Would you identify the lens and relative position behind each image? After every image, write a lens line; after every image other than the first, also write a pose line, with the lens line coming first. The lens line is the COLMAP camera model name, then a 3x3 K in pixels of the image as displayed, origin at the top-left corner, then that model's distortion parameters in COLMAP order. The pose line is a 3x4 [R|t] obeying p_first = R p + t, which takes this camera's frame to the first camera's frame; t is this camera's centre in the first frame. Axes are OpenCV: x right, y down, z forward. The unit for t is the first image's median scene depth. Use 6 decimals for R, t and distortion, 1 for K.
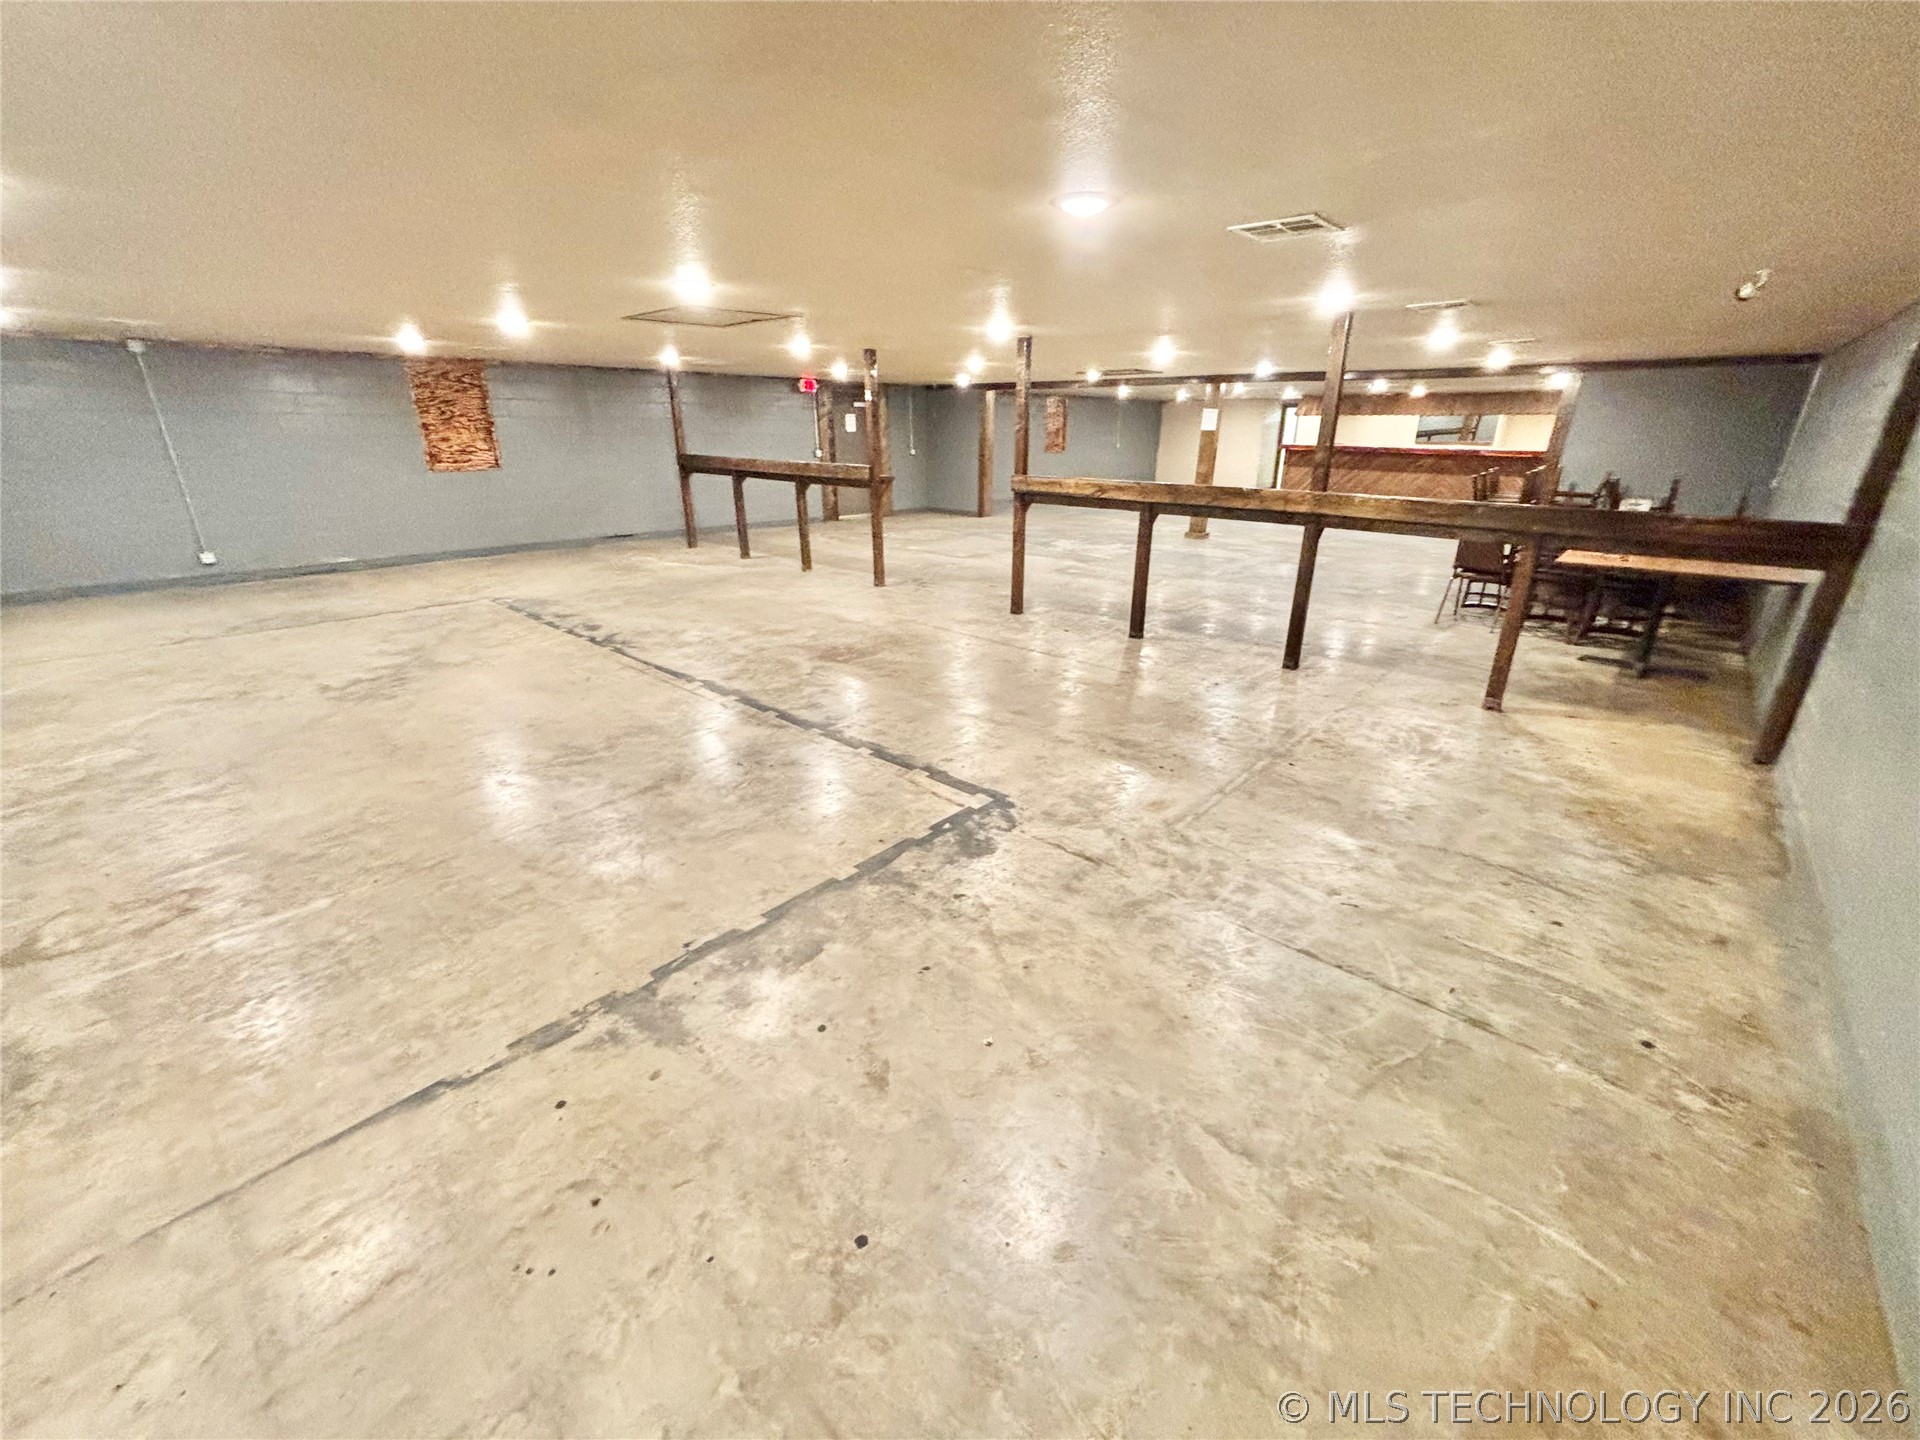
lens RADIAL K [[777.9, 0, 962.9], [0, 777.9, 721.1], [0, 0, 1]] dist [-0.001089, -0.000860]
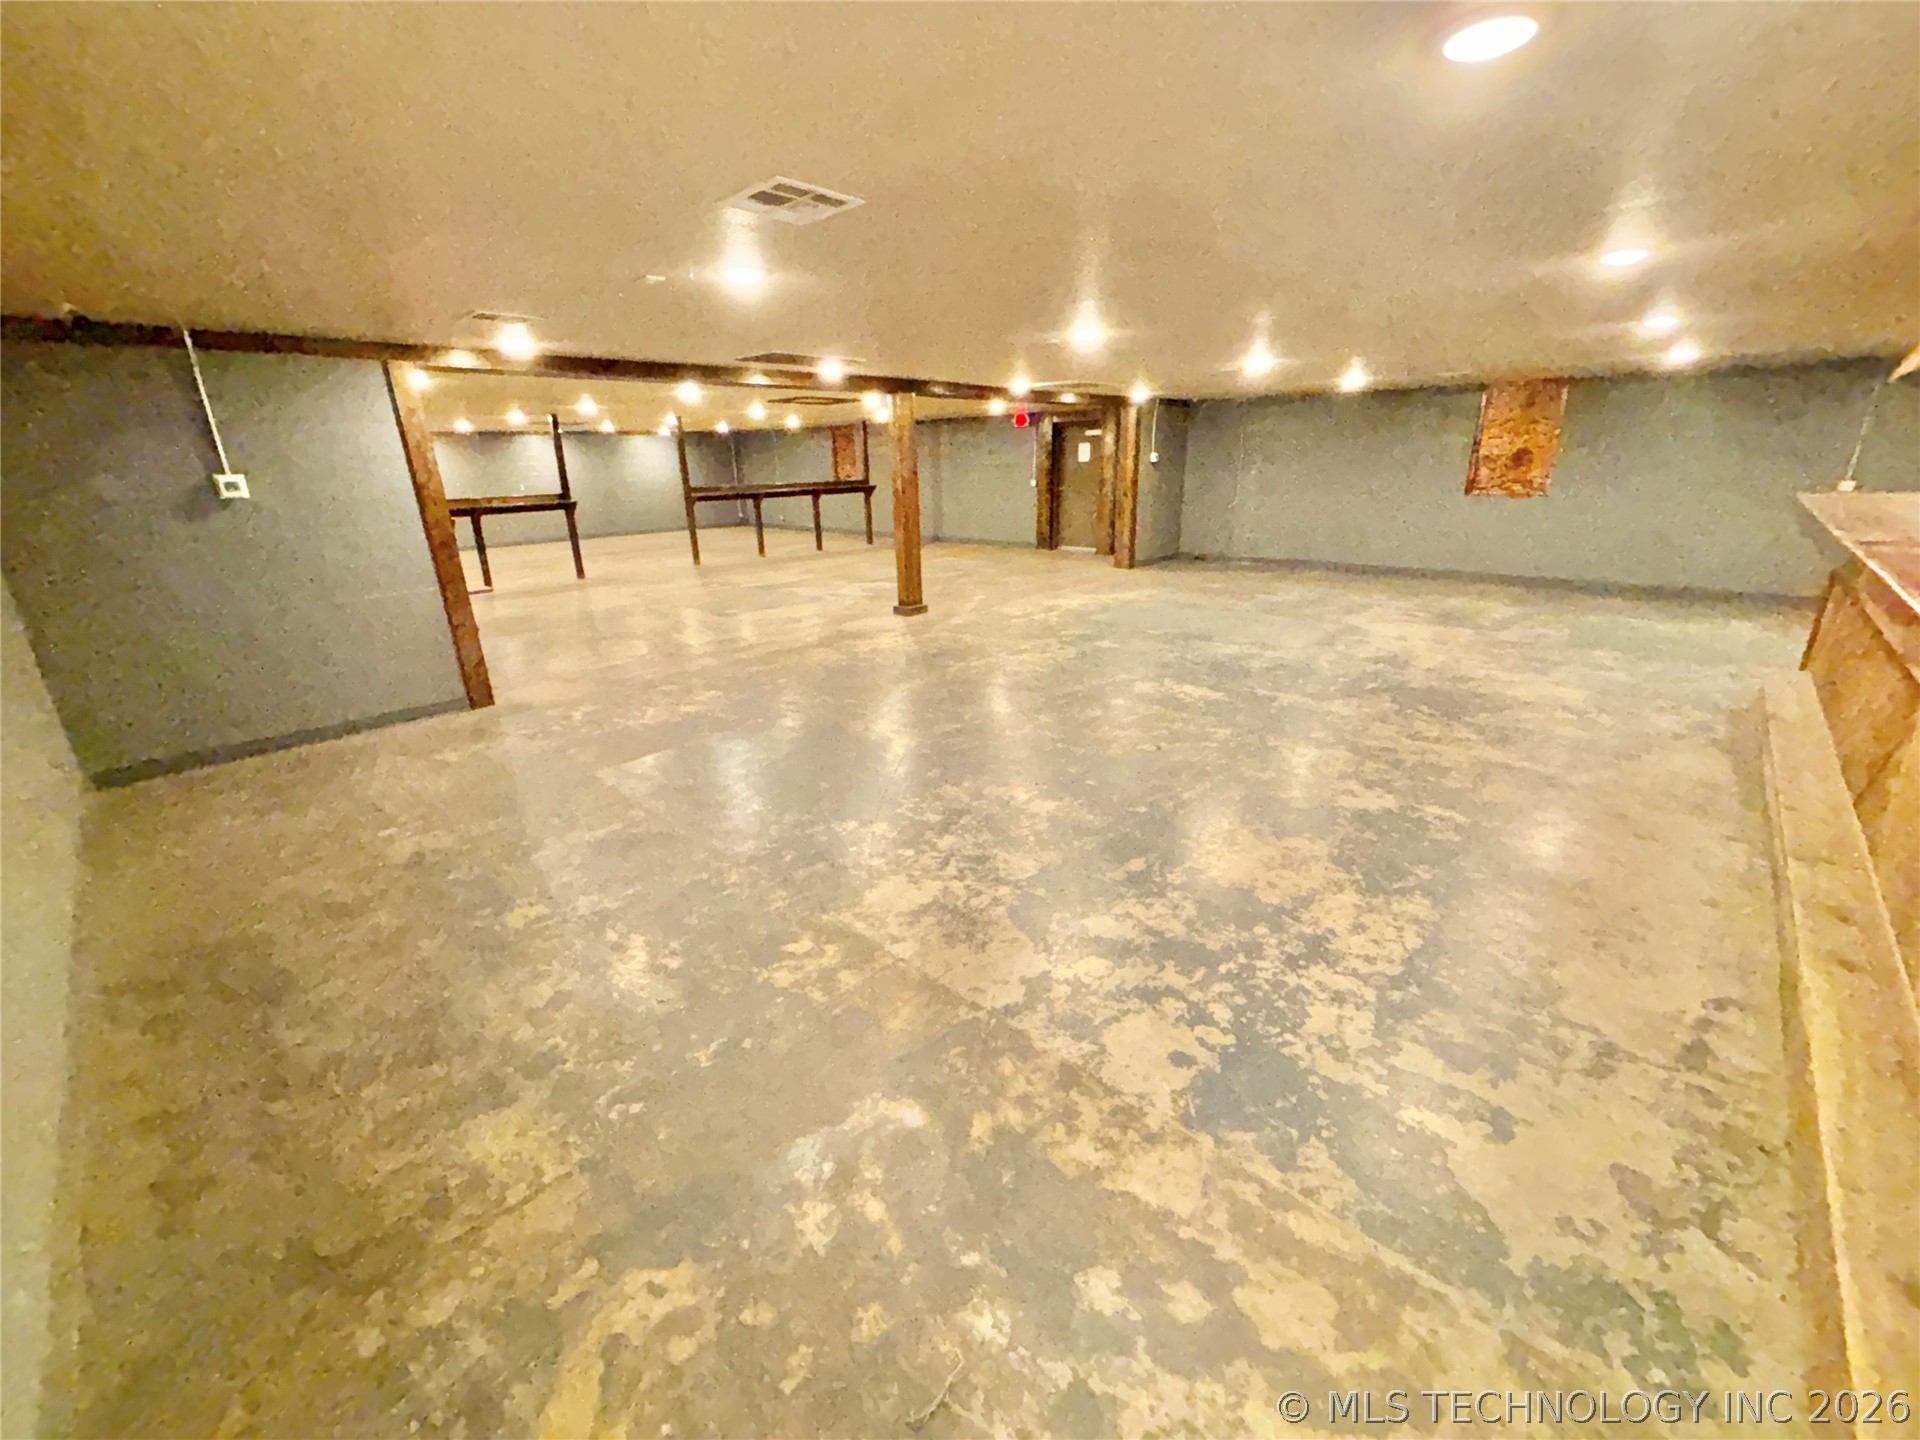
lens RADIAL K [[777.9, 0, 952.4], [0, 777.9, 724.9], [0, 0, 1]] dist [-0.001089, -0.000860]
pose [[-0.028543, 0.319684, -0.947094, 1.670748], [-0.331758, 0.890745, 0.310662, -0.639574], [0.942933, 0.323073, 0.080633, 1.717744]]
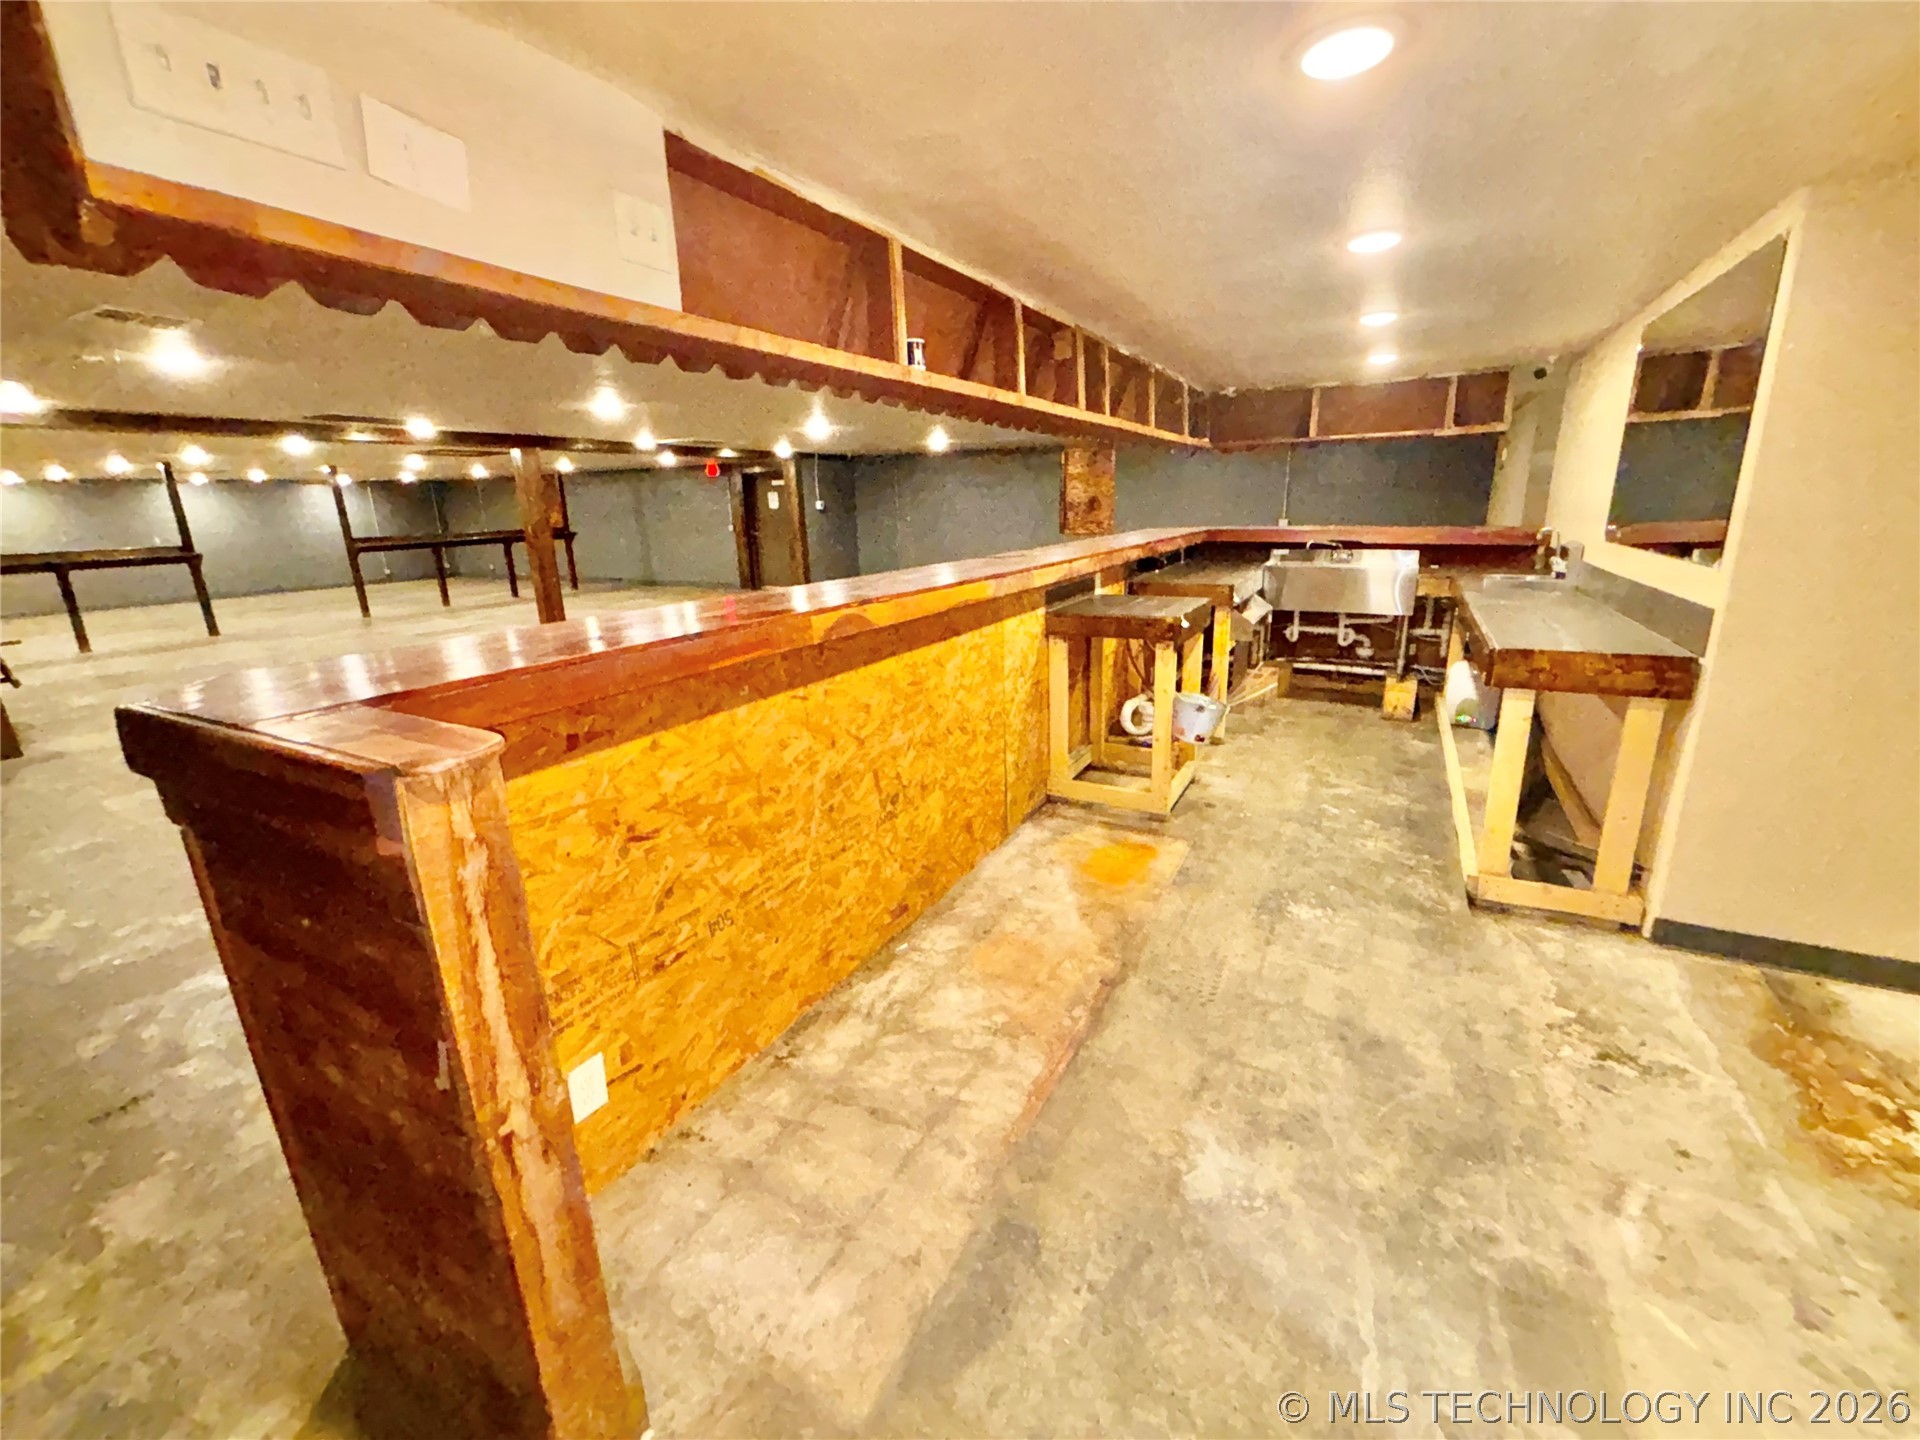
lens RADIAL K [[777.9, 0, 957.0], [0, 777.9, 719.2], [0, 0, 1]] dist [-0.001089, -0.000860]
pose [[0.234274, 0.253558, -0.938522, 1.842546], [-0.317847, 0.932311, 0.172538, -0.716607], [0.918743, 0.257885, 0.299009, 1.933410]]
